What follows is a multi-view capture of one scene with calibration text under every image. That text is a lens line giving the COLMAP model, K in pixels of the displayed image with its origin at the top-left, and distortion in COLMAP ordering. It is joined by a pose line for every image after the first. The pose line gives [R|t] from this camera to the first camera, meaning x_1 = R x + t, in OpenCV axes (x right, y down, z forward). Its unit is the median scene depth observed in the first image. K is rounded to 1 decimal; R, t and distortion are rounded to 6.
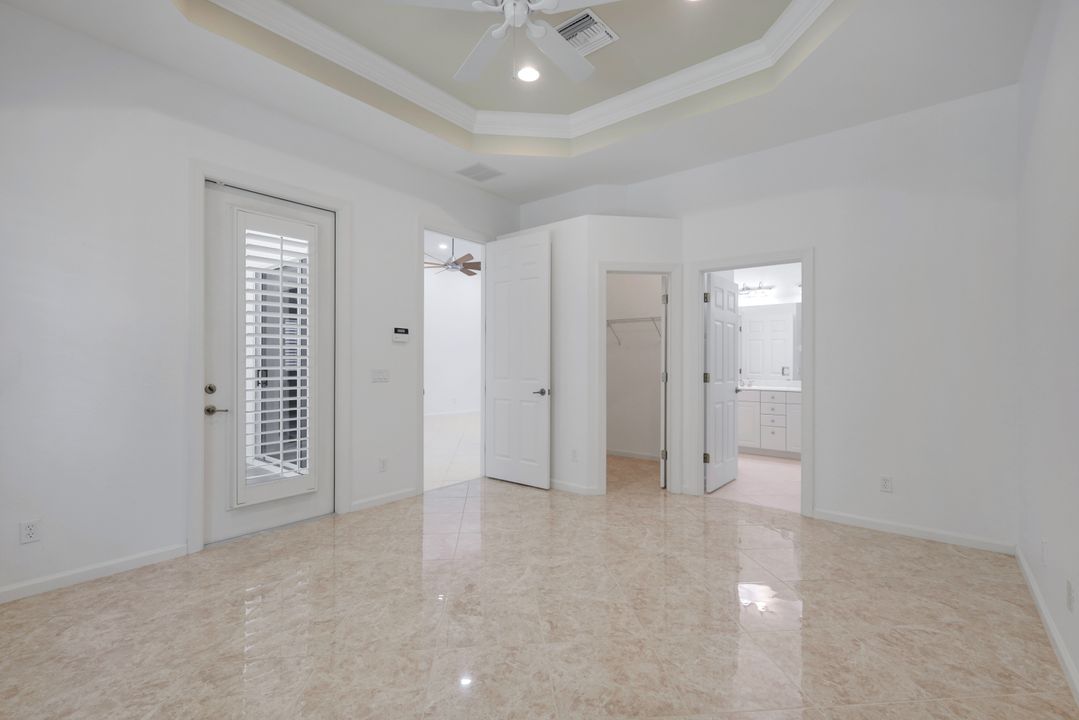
lens RADIAL K [[469.4, 0, 545.9], [0, 469.4, 359.8], [0, 0, 1]] dist [0.000402, -0.000029]
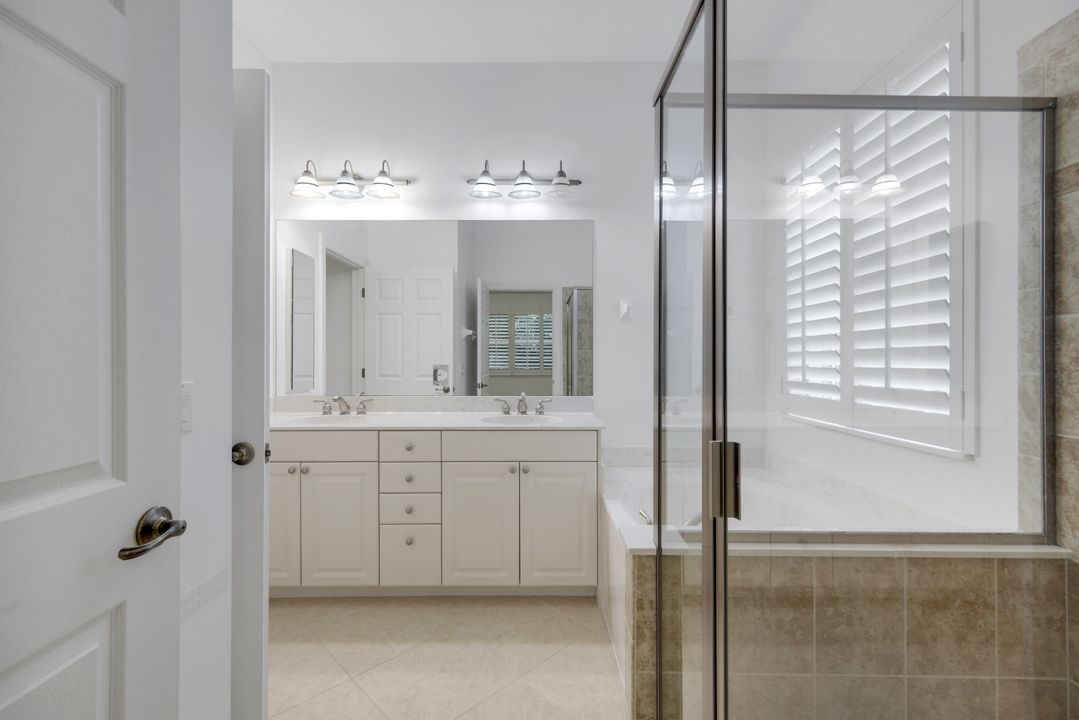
lens RADIAL K [[469.4, 0, 538.4], [0, 469.4, 356.3], [0, 0, 1]] dist [0.000402, -0.000029]
pose [[0.779048, 0.000309, 0.626964, 0.321496], [-0.000793, 1.000000, 0.000492, 0.006438], [-0.626964, -0.000881, 0.779048, 0.629974]]
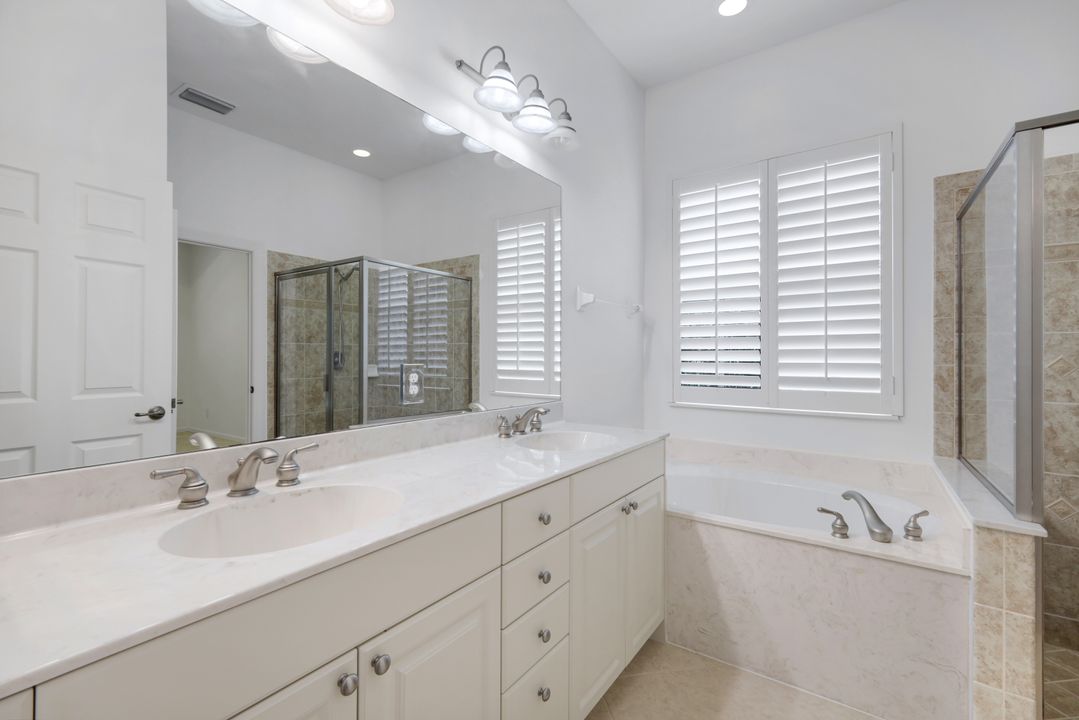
lens RADIAL K [[469.4, 0, 537.2], [0, 469.4, 361.5], [0, 0, 1]] dist [0.000402, -0.000029]
pose [[-0.063081, -0.013683, 0.997915, 0.274616], [-0.008154, 0.999880, 0.013195, 0.008711], [-0.997975, -0.007304, -0.063185, 0.998318]]
